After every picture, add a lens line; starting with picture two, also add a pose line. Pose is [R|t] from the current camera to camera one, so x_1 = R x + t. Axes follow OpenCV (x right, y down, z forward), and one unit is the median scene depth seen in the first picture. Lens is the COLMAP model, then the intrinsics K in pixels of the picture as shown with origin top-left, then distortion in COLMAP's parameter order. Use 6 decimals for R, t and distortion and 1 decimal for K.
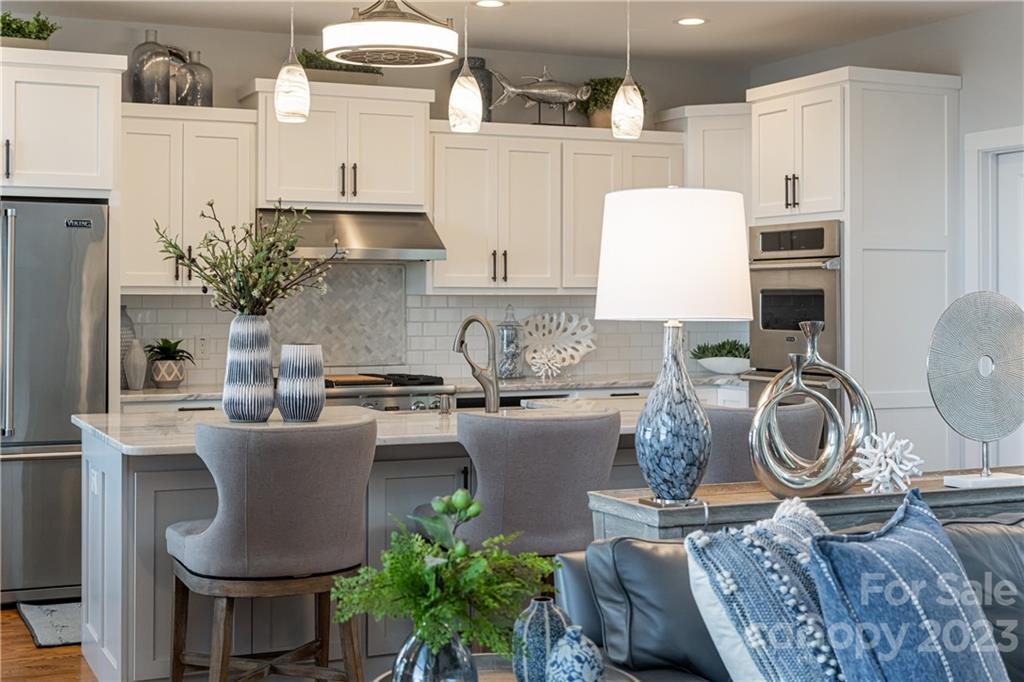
lens RADIAL K [[1439.2, 0, 512.0], [0, 1439.2, 341.0], [0, 0, 1]] dist [-0.029222, -0.042050]
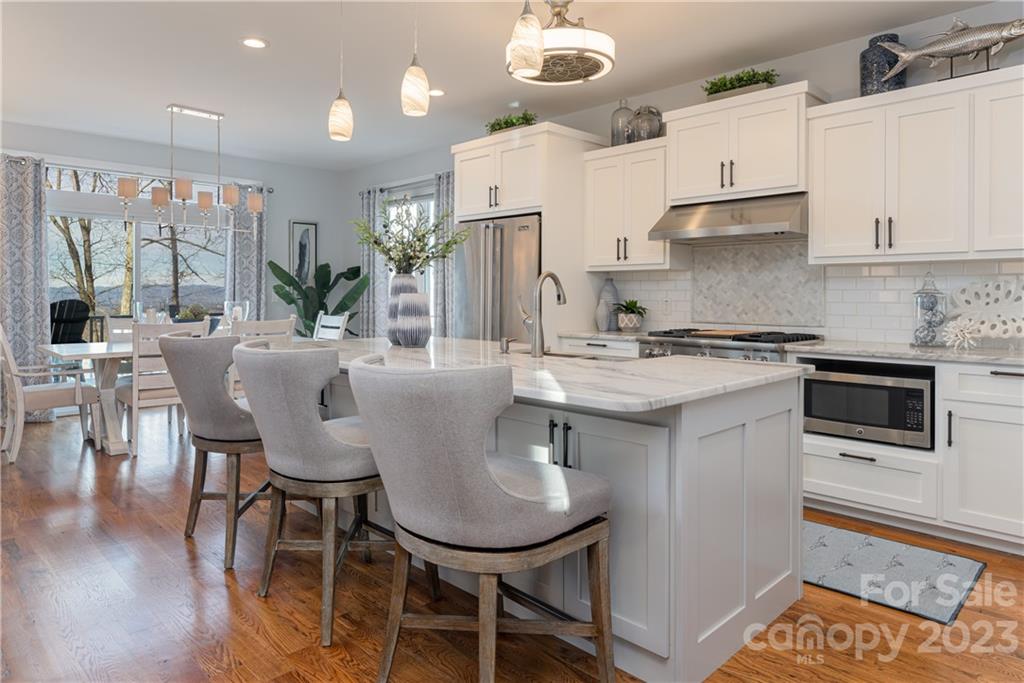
lens RADIAL K [[616.8, 0, 461.9], [0, 616.8, 292.9], [0, 0, 1]] dist [-0.002687, -0.000366]
pose [[0.348526, 0.001767, -0.937297, 0.288785], [-0.024429, 0.999676, -0.007199, -0.000123], [0.936981, 0.025406, 0.348456, 0.566202]]
